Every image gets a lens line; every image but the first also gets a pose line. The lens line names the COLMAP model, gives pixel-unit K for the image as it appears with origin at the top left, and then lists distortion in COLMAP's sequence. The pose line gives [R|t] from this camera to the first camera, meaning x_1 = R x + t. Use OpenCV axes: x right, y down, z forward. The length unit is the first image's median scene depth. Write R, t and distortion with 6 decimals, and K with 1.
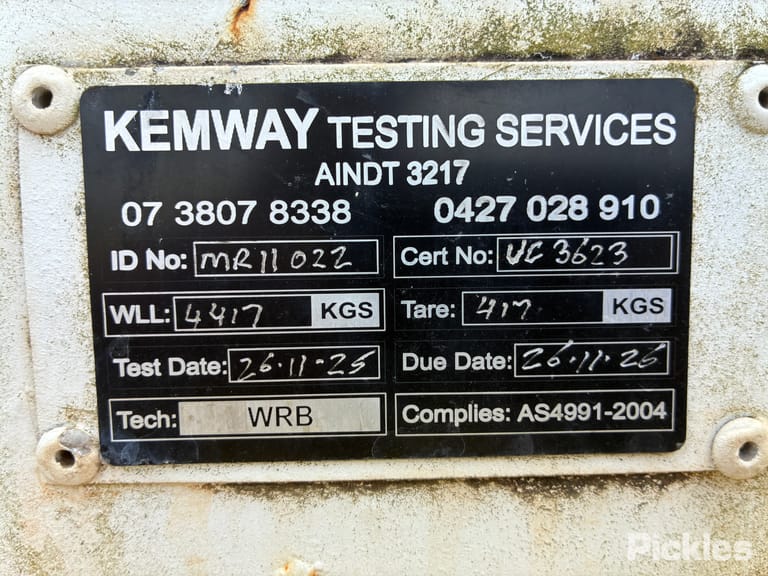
lens RADIAL K [[586.5, 0, 385.6], [0, 586.5, 284.7], [0, 0, 1]] dist [0.073601, -0.096065]
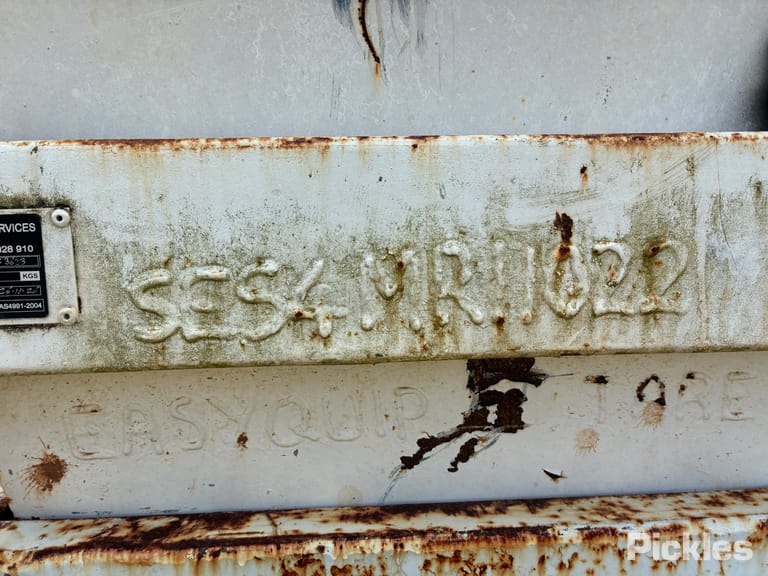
lens RADIAL K [[586.5, 0, 385.6], [0, 586.5, 284.7], [0, 0, 1]] dist [0.073601, -0.096065]
pose [[0.999561, -0.015509, -0.025232, 2.681101], [0.015507, 0.999880, -0.000261, 0.124196], [0.025233, -0.000131, 0.999682, -2.560470]]
